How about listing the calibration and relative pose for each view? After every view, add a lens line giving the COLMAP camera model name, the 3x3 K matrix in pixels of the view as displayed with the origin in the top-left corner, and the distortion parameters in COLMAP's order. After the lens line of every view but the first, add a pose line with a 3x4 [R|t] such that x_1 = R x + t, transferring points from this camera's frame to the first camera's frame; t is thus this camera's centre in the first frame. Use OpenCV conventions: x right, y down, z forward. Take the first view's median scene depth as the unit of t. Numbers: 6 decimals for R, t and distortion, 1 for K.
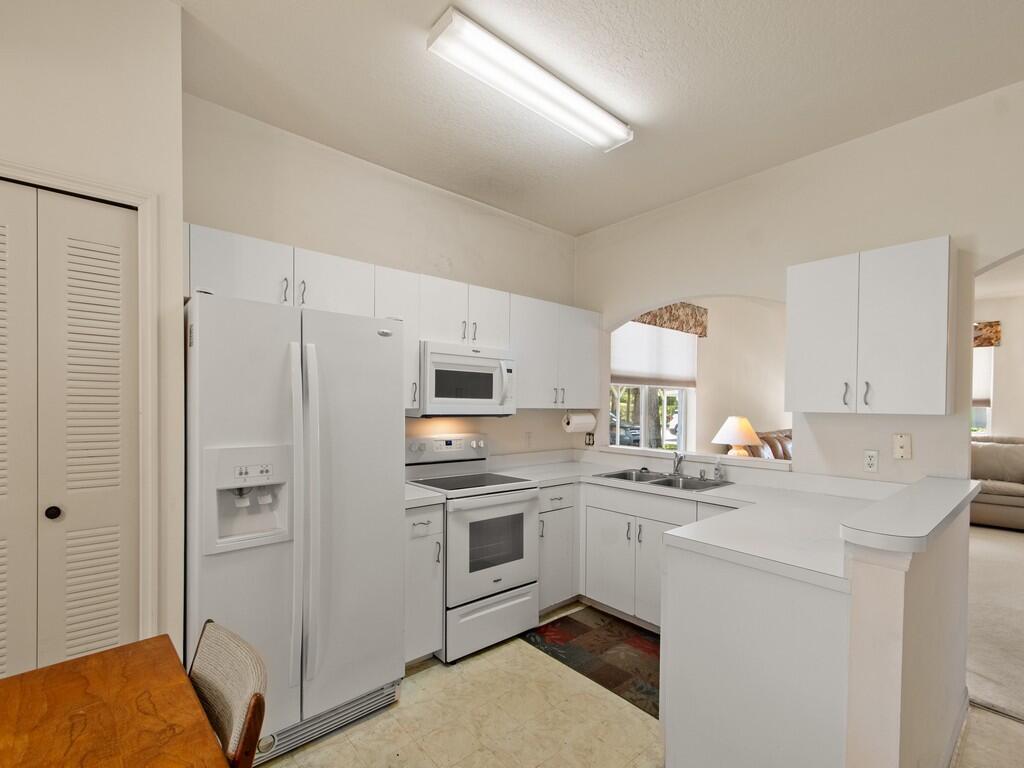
lens RADIAL K [[456.3, 0, 492.9], [0, 456.3, 409.3], [0, 0, 1]] dist [0.002166, 0.000436]
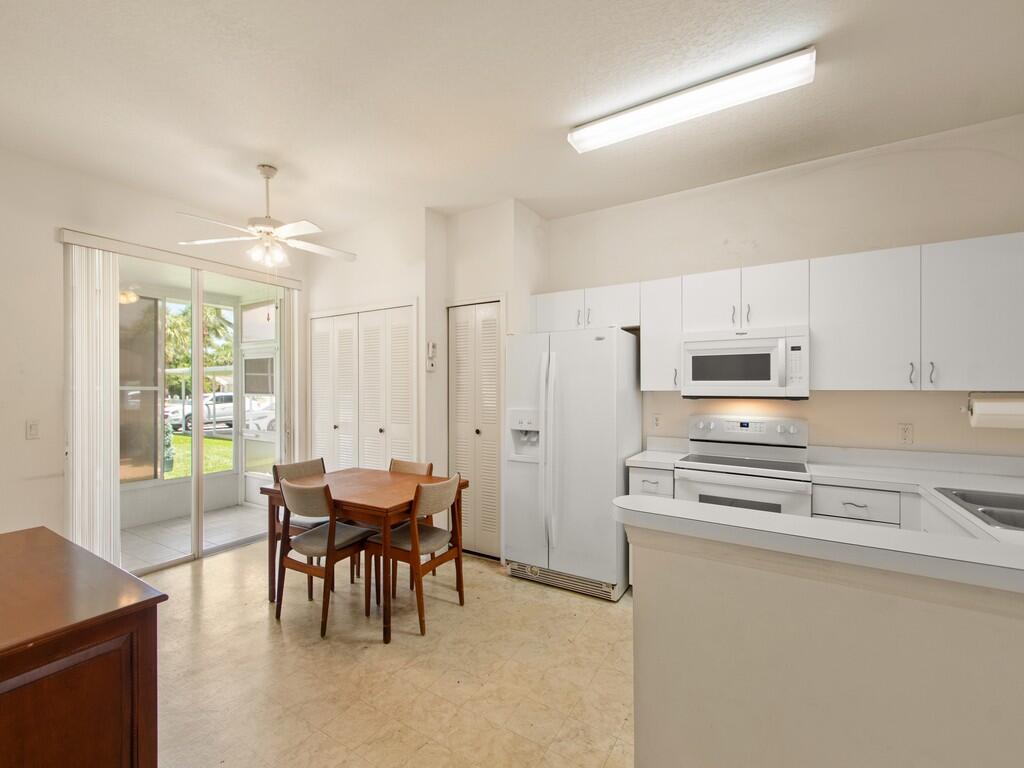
lens RADIAL K [[448.5, 0, 492.2], [0, 448.5, 389.6], [0, 0, 1]] dist [0.011495, -0.000039]
pose [[0.301242, -0.009518, -0.953500, 0.694382], [-0.007083, 0.999900, -0.012219, 0.011618], [0.953522, 0.010435, 0.301144, 0.163100]]
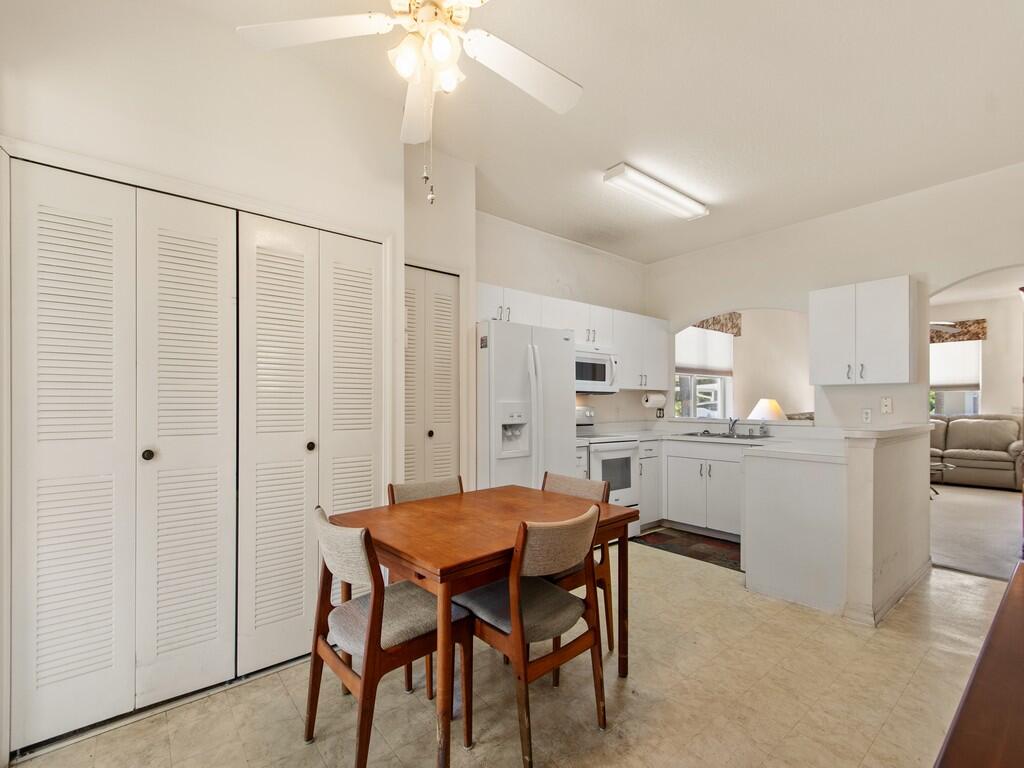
lens RADIAL K [[447.4, 0, 491.2], [0, 447.4, 403.2], [0, 0, 1]] dist [-0.000042, -0.000357]
pose [[0.999271, -0.011012, -0.036546, -0.308395], [0.010593, 0.999876, -0.011661, 0.058923], [0.036670, 0.011266, 0.999264, -0.444856]]
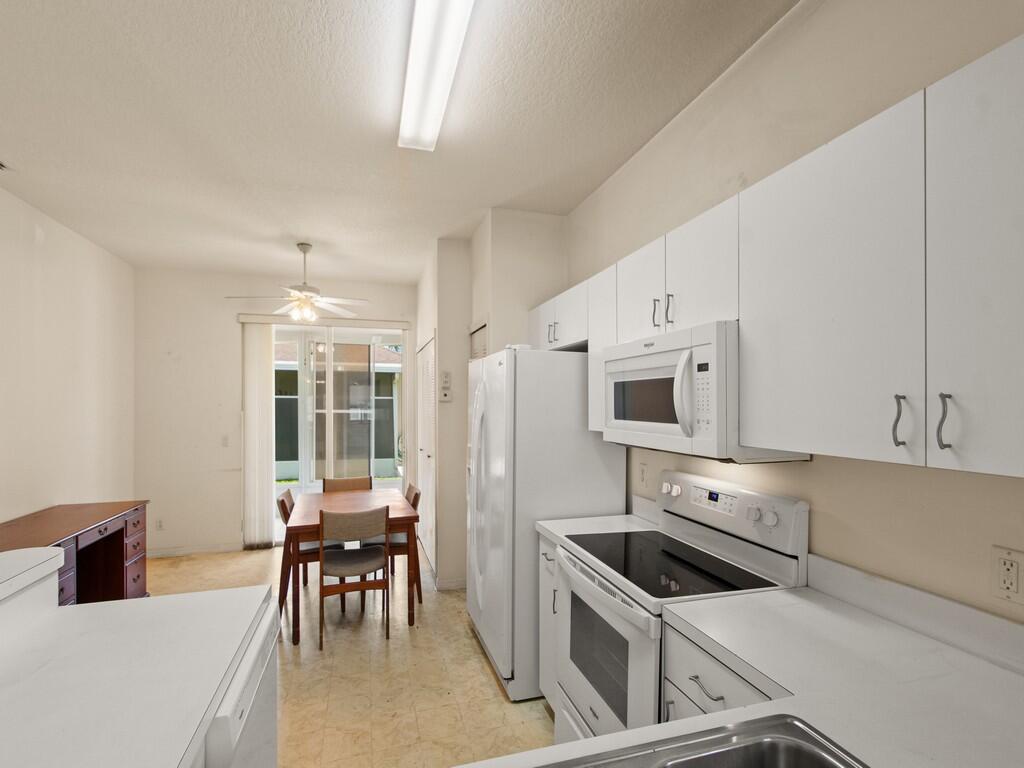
lens RADIAL K [[456.3, 0, 492.9], [0, 456.3, 409.3], [0, 0, 1]] dist [0.002166, 0.000436]
pose [[-0.401199, -0.002271, -0.915988, 0.564533], [-0.015996, 0.999862, 0.004527, -0.037747], [0.915851, 0.016468, -0.401180, 0.981048]]
